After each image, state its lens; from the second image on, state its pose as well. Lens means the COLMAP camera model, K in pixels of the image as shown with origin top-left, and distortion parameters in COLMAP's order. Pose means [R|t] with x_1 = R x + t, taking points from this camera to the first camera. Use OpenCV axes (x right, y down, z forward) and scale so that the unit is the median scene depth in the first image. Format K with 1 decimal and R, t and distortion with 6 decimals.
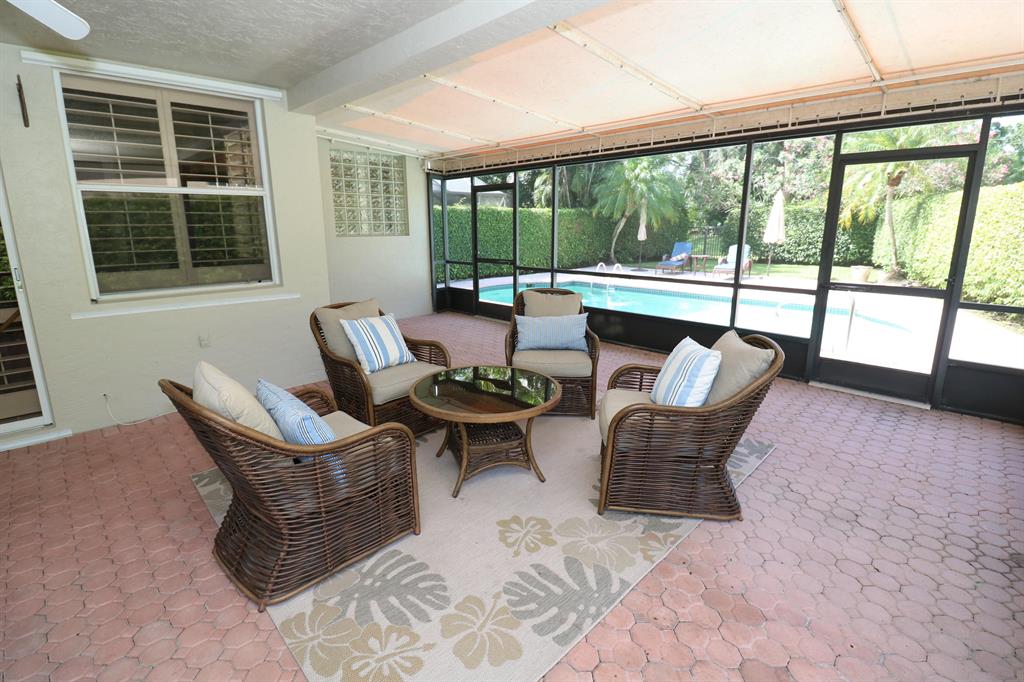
lens RADIAL K [[474.3, 0, 510.2], [0, 474.3, 332.4], [0, 0, 1]] dist [-0.003719, -0.010621]
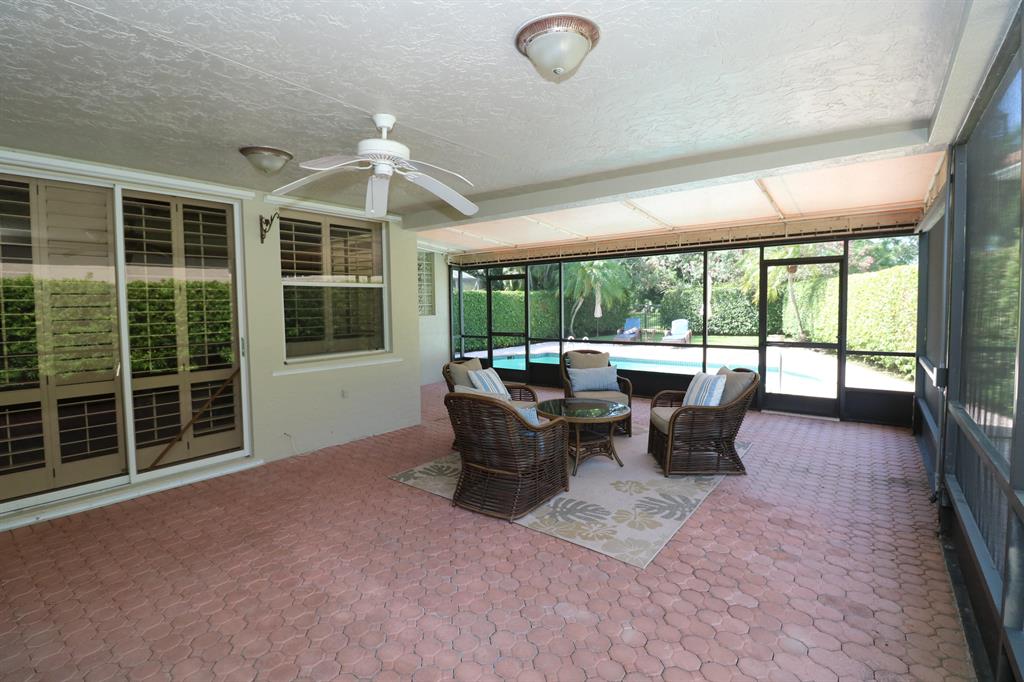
lens RADIAL K [[474.3, 0, 511.1], [0, 474.3, 334.3], [0, 0, 1]] dist [-0.003719, -0.010621]
pose [[0.990738, -0.018178, 0.134567, -0.344225], [0.039486, 0.986742, -0.157419, 0.080063], [-0.129922, 0.161274, 0.978321, -0.385641]]
